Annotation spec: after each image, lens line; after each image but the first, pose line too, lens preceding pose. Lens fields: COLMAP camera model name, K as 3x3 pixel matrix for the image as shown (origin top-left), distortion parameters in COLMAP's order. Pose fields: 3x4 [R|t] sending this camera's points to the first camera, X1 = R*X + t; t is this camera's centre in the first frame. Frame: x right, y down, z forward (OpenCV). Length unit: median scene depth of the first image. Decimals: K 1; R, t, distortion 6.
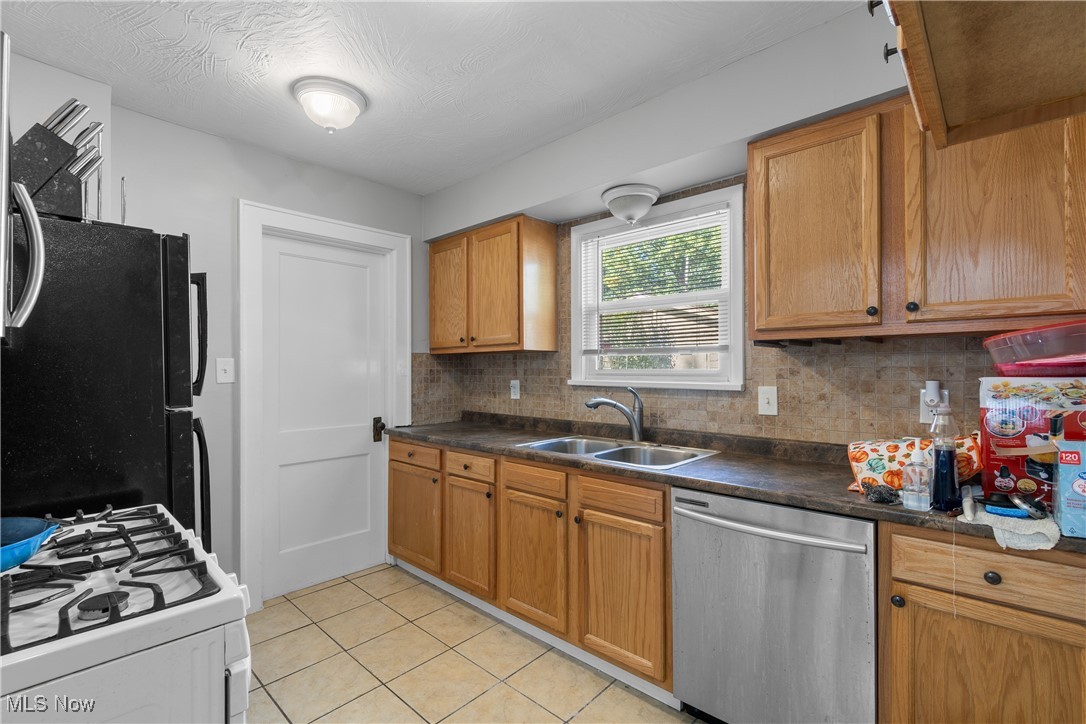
lens RADIAL K [[487.6, 0, 531.2], [0, 487.6, 369.9], [0, 0, 1]] dist [-0.000232, -0.000421]
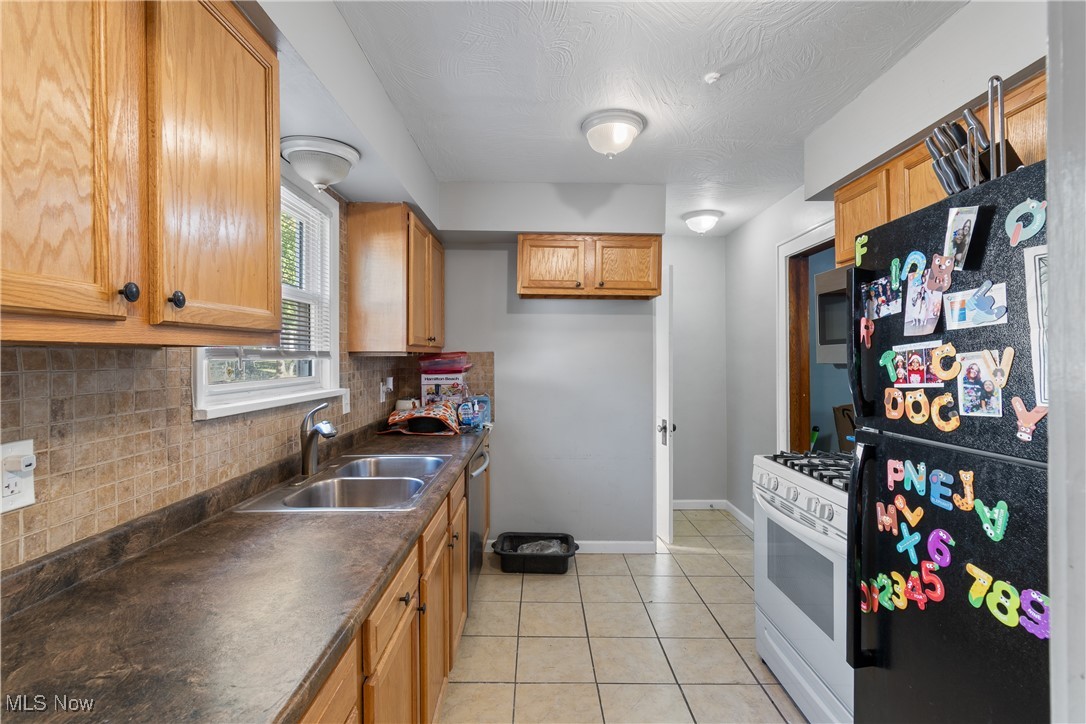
lens RADIAL K [[487.6, 0, 543.1], [0, 487.6, 357.7], [0, 0, 1]] dist [-0.000232, -0.000421]
pose [[-0.697842, 0.004818, 0.716235, -0.479638], [0.007592, 0.999971, 0.000671, -0.027236], [-0.716211, 0.005906, -0.697859, 1.052428]]
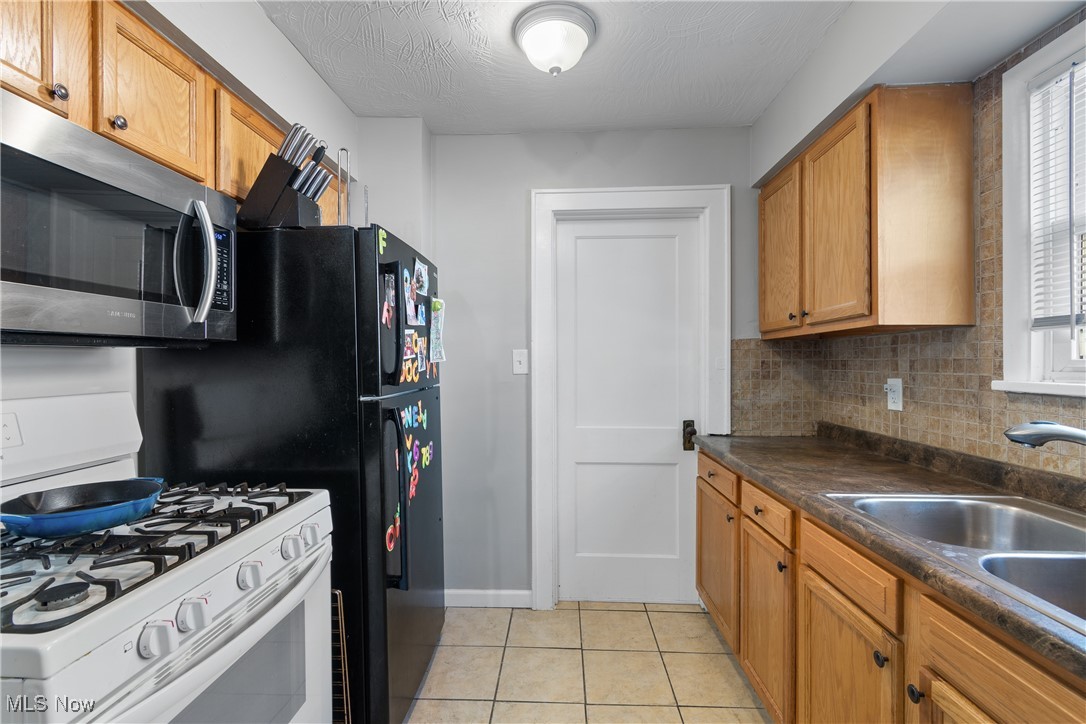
lens RADIAL K [[487.6, 0, 542.7], [0, 487.6, 361.8], [0, 0, 1]] dist [-0.000232, -0.000421]
pose [[0.656672, -0.000602, -0.754176, 0.143430], [-0.002964, 0.999990, -0.003379, 0.004348], [0.754170, 0.004454, 0.656664, 0.309051]]
